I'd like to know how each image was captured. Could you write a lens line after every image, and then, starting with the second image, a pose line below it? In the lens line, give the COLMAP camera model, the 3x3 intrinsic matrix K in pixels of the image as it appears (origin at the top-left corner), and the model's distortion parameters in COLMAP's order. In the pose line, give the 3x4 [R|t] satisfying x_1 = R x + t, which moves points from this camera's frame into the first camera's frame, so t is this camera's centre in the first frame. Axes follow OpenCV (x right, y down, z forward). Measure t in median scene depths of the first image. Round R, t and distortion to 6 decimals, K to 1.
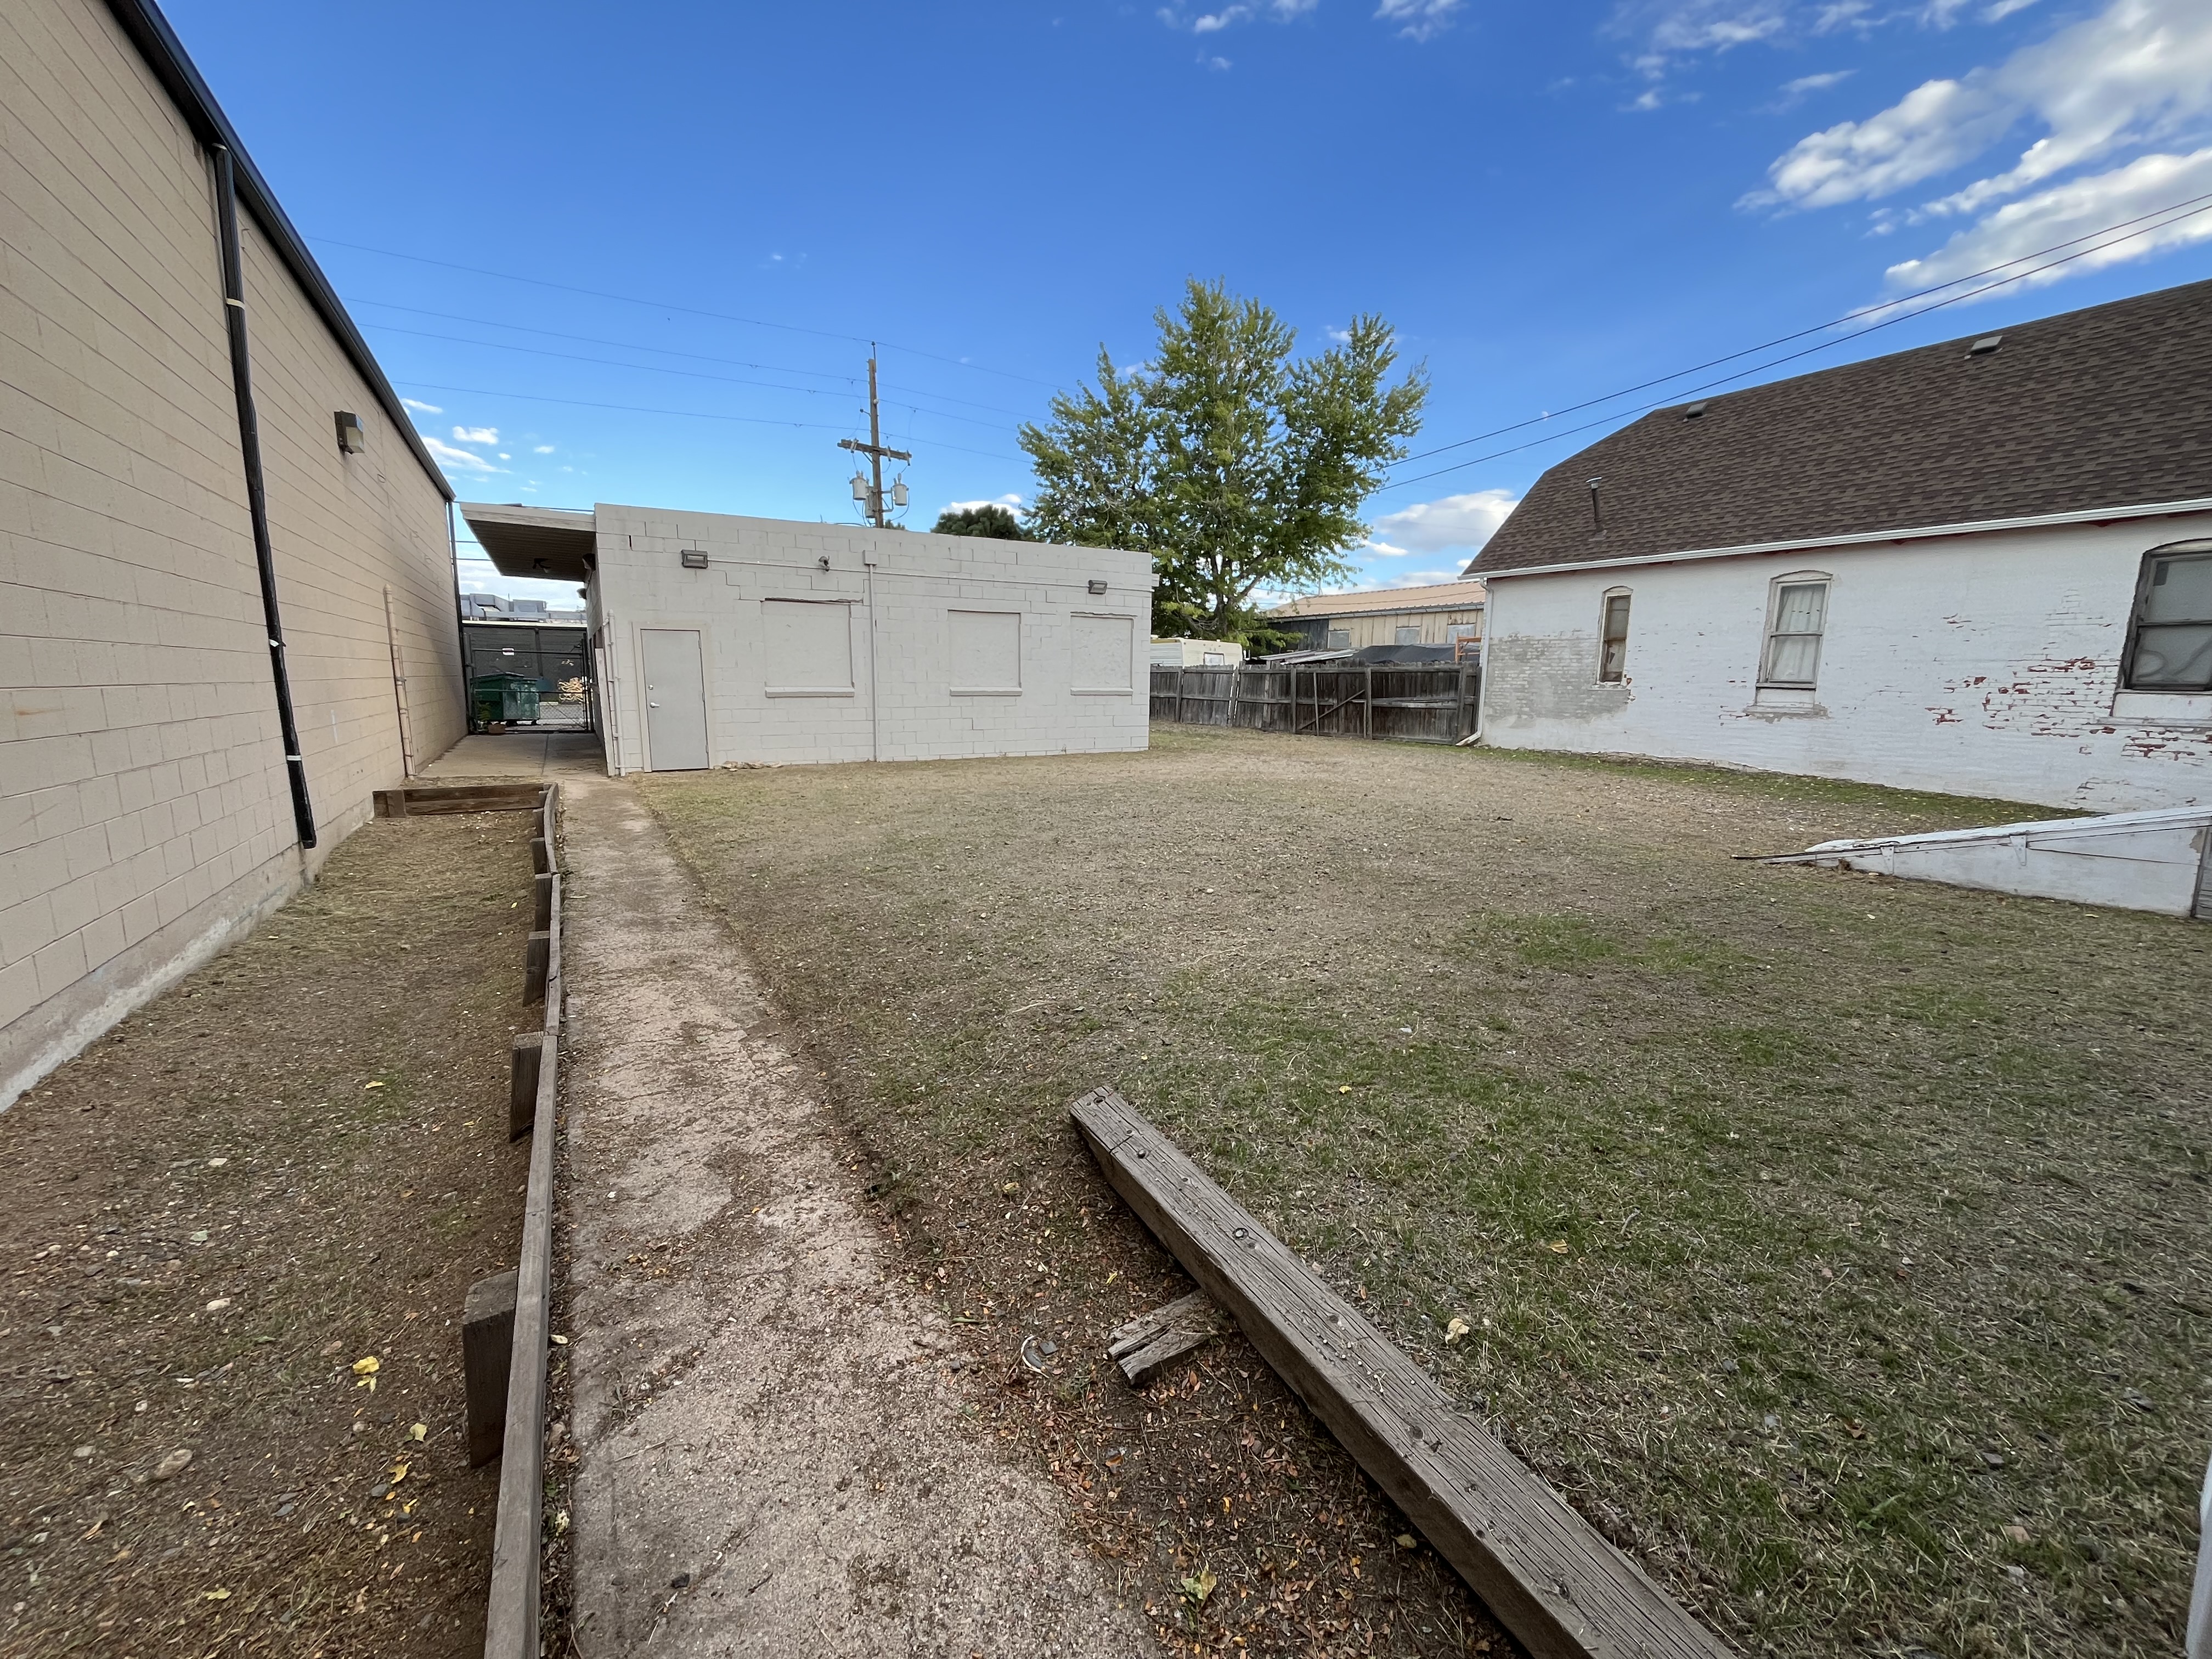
lens RADIAL K [[888.1, 0, 1106.0], [0, 888.1, 829.5], [0, 0, 1]] dist [-0.001884, -0.000342]
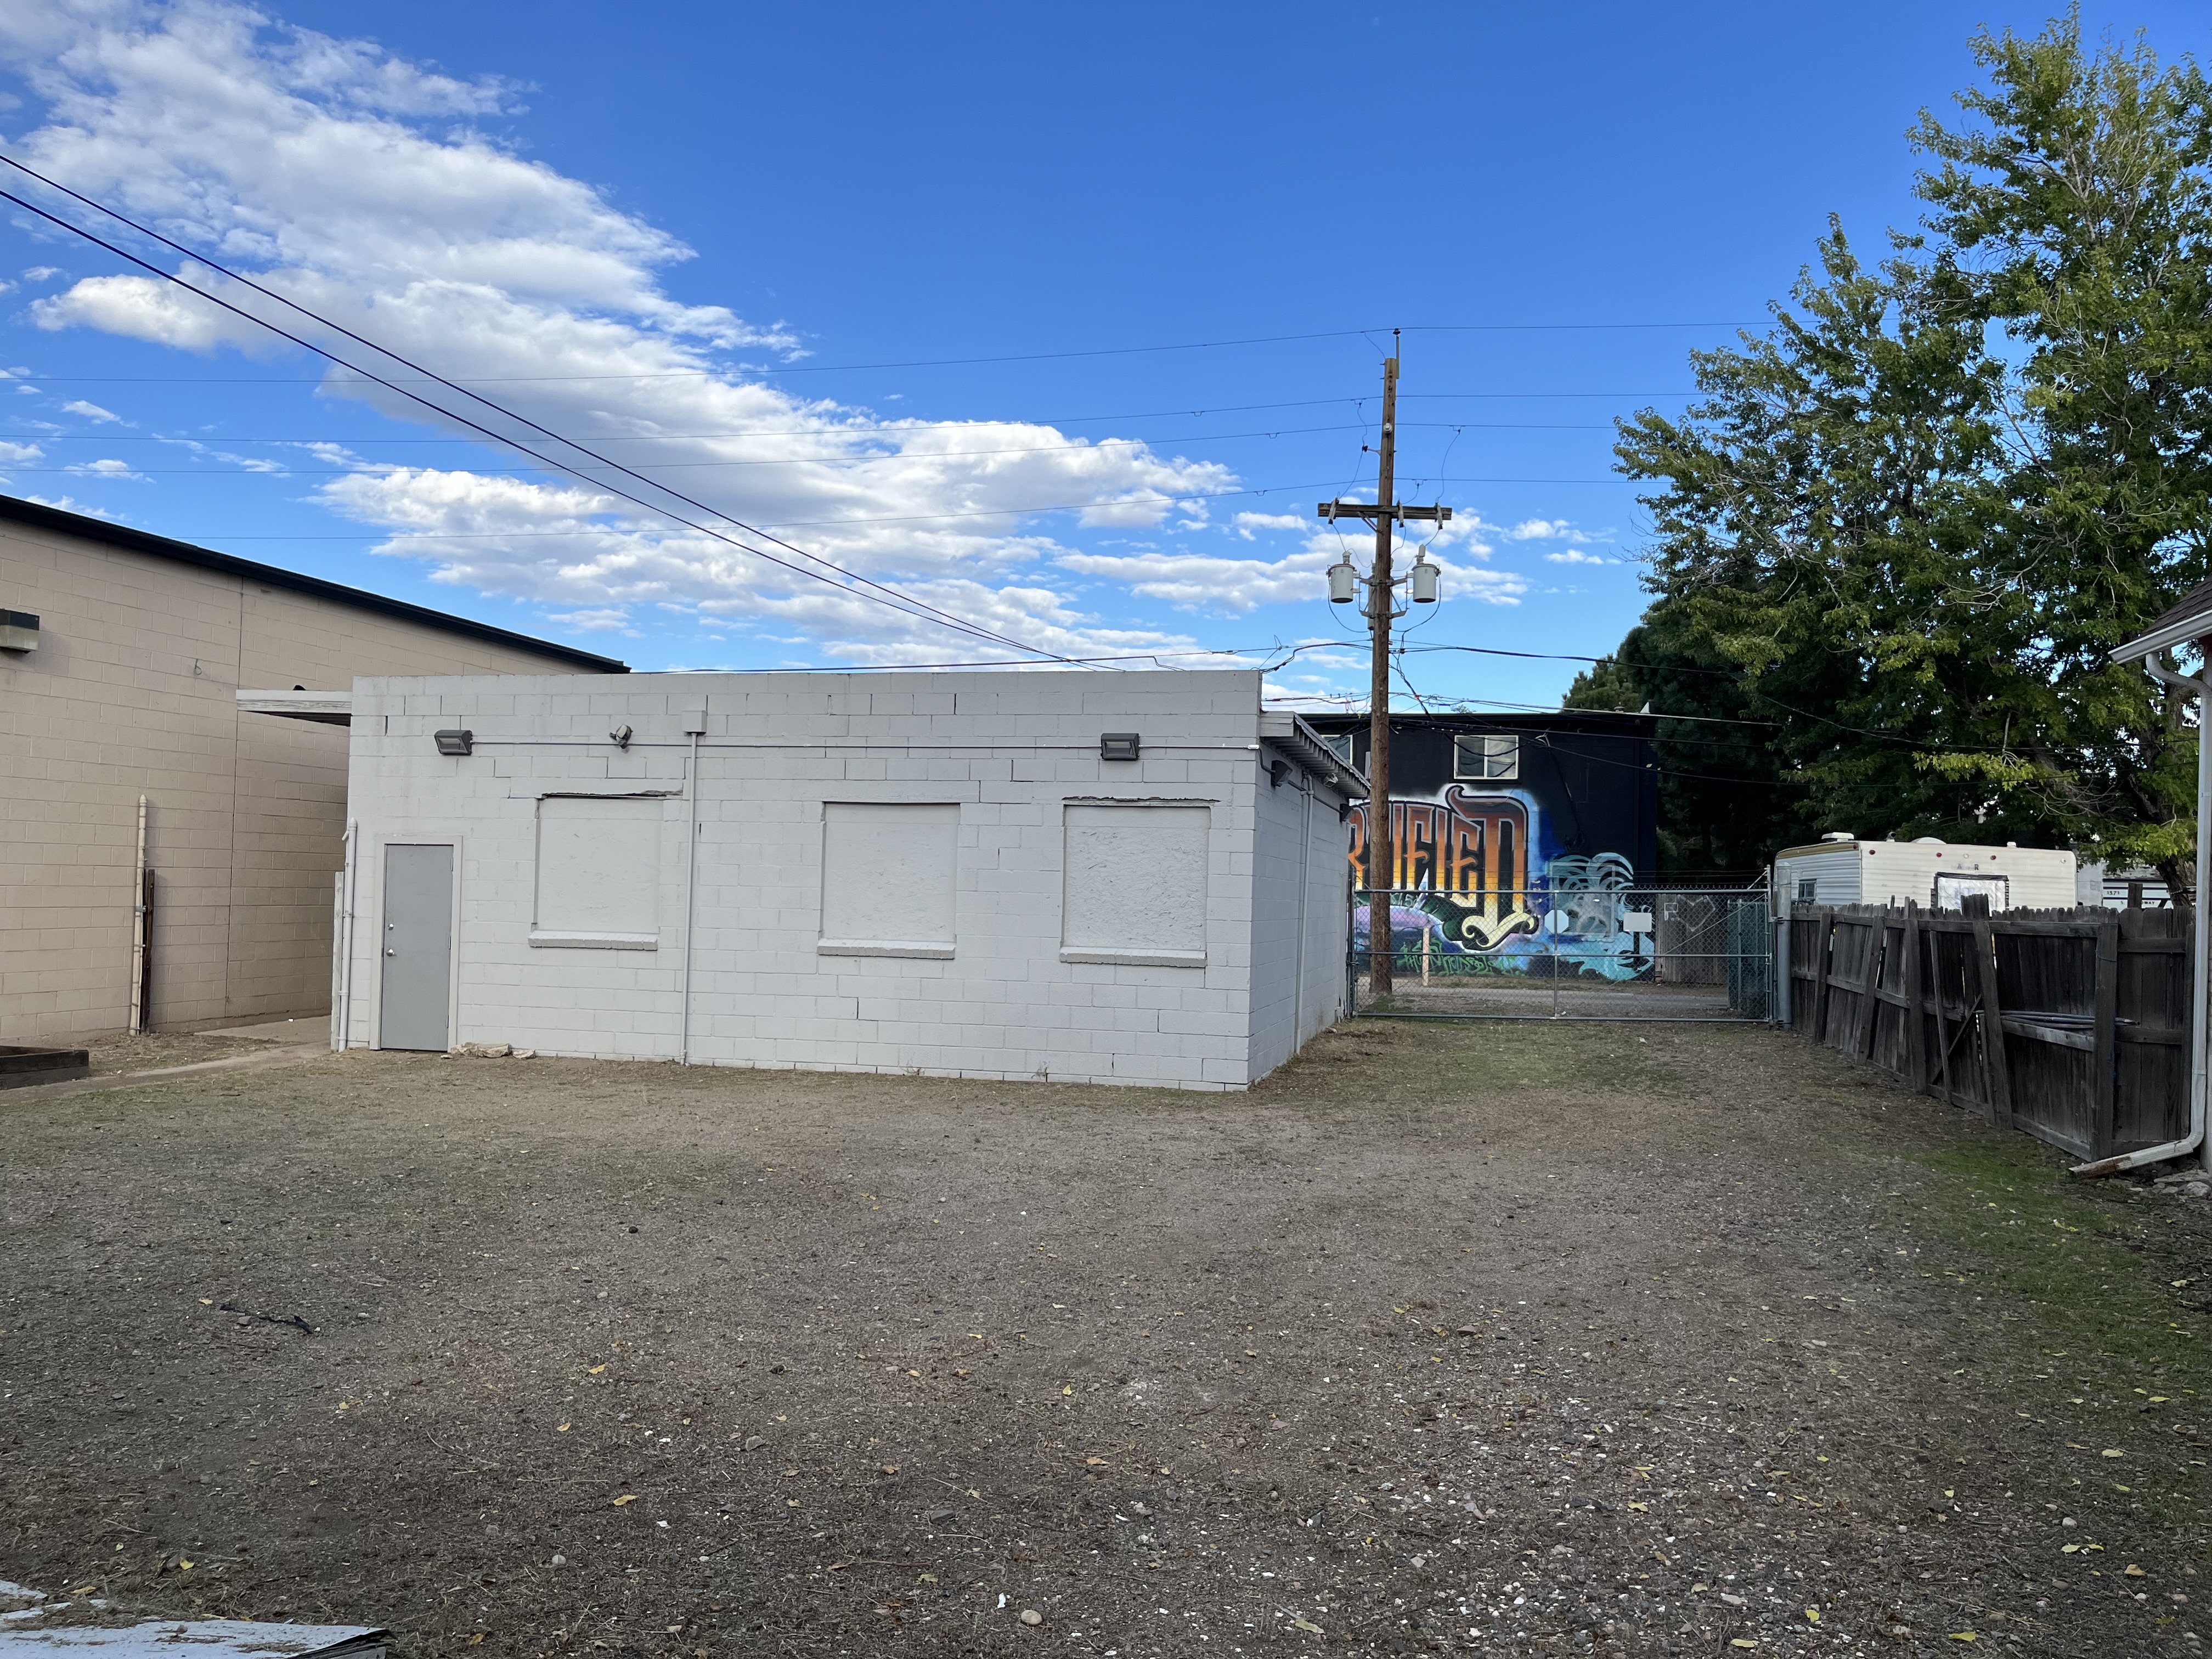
lens RADIAL K [[1692.9, 0, 1106.0], [0, 1692.9, 829.5], [0, 0, 1]] dist [0.054910, -0.001258]
pose [[0.720227, -0.016368, -0.693545, 0.550673], [-0.135096, 0.977273, -0.163358, -0.063799], [0.680457, 0.211350, 0.701647, 0.298866]]
